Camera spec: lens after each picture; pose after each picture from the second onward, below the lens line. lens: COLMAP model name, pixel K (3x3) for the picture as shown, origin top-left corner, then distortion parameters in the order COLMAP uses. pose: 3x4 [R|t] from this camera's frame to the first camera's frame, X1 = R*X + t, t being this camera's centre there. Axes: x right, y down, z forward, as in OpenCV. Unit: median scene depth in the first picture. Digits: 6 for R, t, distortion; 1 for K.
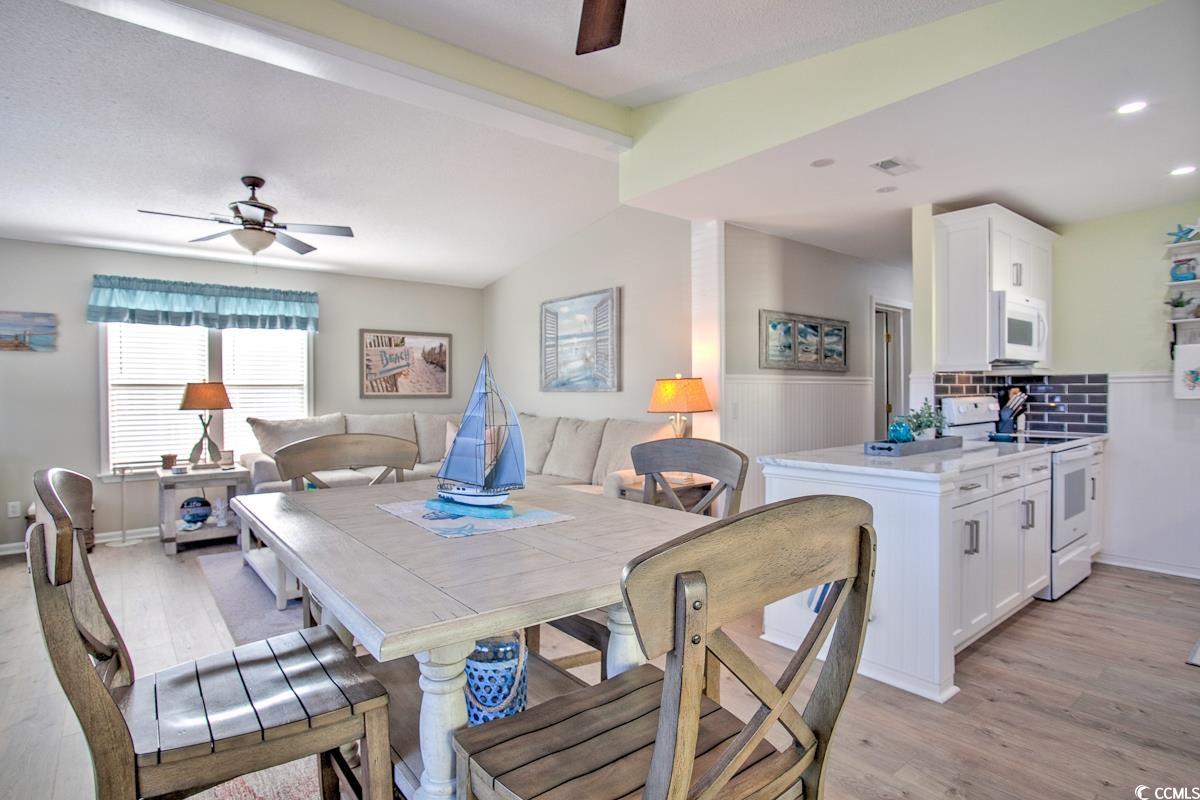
lens RADIAL K [[624.7, 0, 595.8], [0, 624.7, 399.0], [0, 0, 1]] dist [-0.045644, 0.021754]
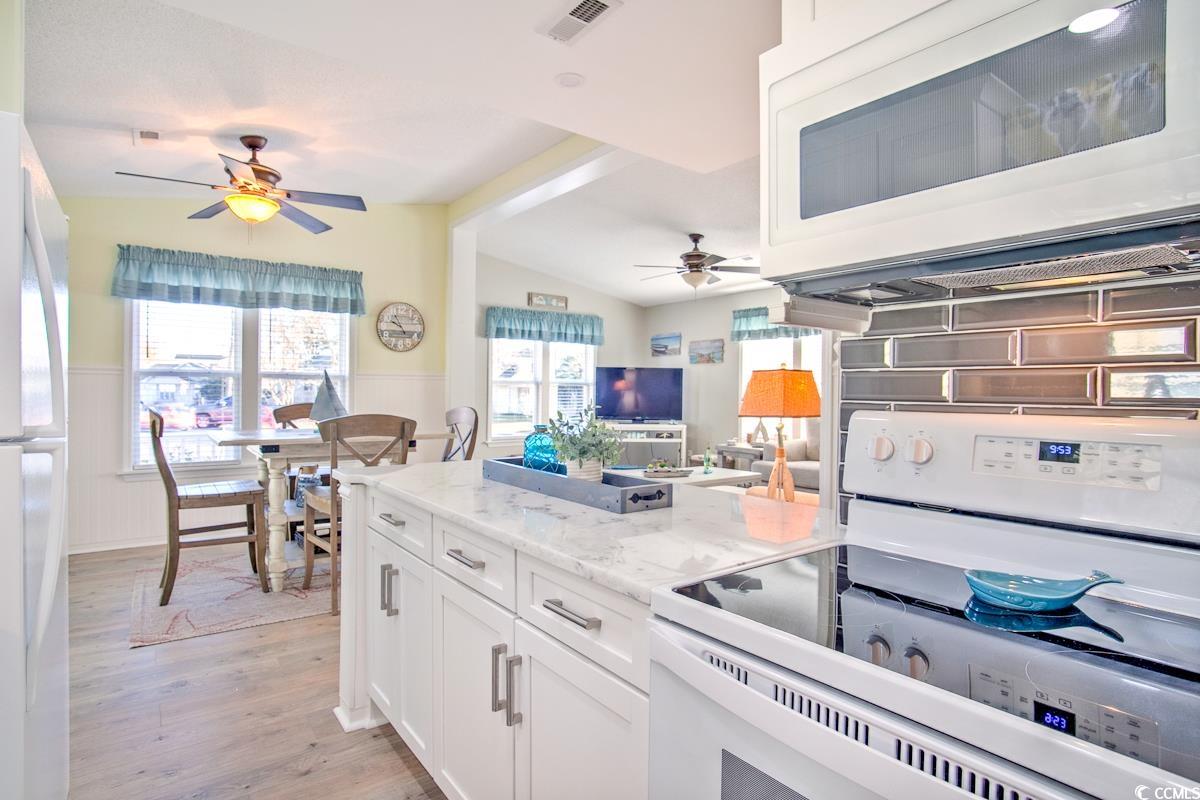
lens RADIAL K [[610.5, 0, 583.1], [0, 610.5, 392.7], [0, 0, 1]] dist [-0.059563, 0.026944]
pose [[-0.037963, 0.009571, -0.999233, 0.652662], [-0.021609, 0.999712, 0.010397, -0.006943], [0.999045, 0.021987, -0.037746, 0.643112]]
